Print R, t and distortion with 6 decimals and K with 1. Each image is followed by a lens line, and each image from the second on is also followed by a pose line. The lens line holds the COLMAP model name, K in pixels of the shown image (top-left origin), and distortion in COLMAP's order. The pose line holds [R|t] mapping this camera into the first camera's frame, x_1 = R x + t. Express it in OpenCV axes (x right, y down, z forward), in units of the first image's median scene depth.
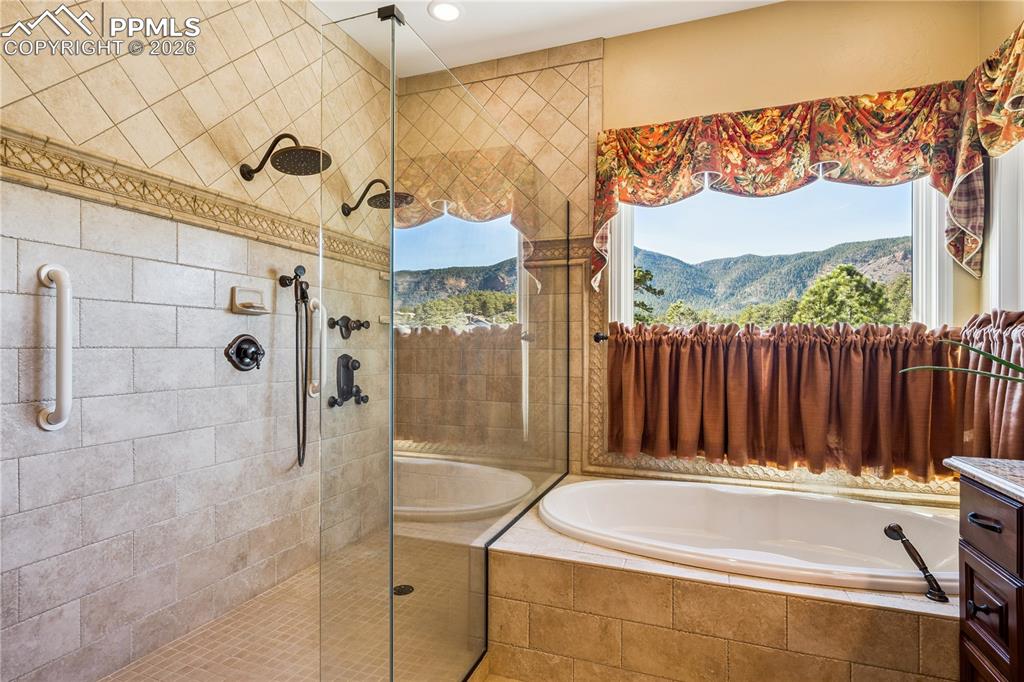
lens RADIAL K [[511.2, 0, 512.1], [0, 511.2, 347.9], [0, 0, 1]] dist [-0.003978, 0.001332]
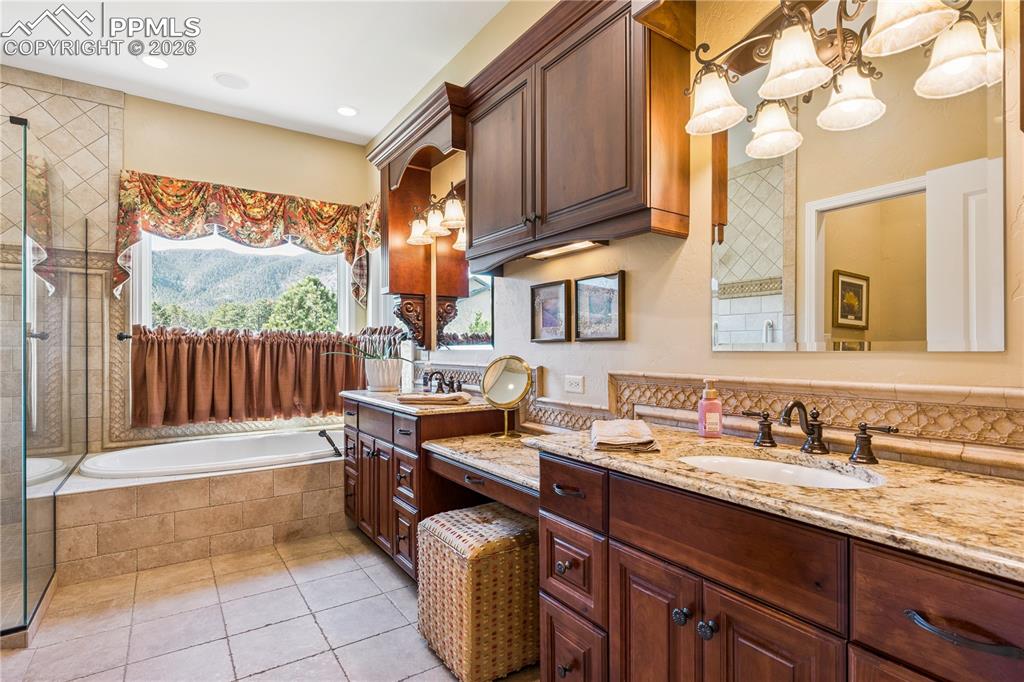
lens RADIAL K [[511.2, 0, 513.1], [0, 511.2, 347.2], [0, 0, 1]] dist [-0.003978, 0.001332]
pose [[0.581276, -0.001733, 0.813705, -0.308340], [0.001869, 0.999998, 0.000795, 0.006661], [-0.813704, 0.001058, 0.581278, -0.526875]]
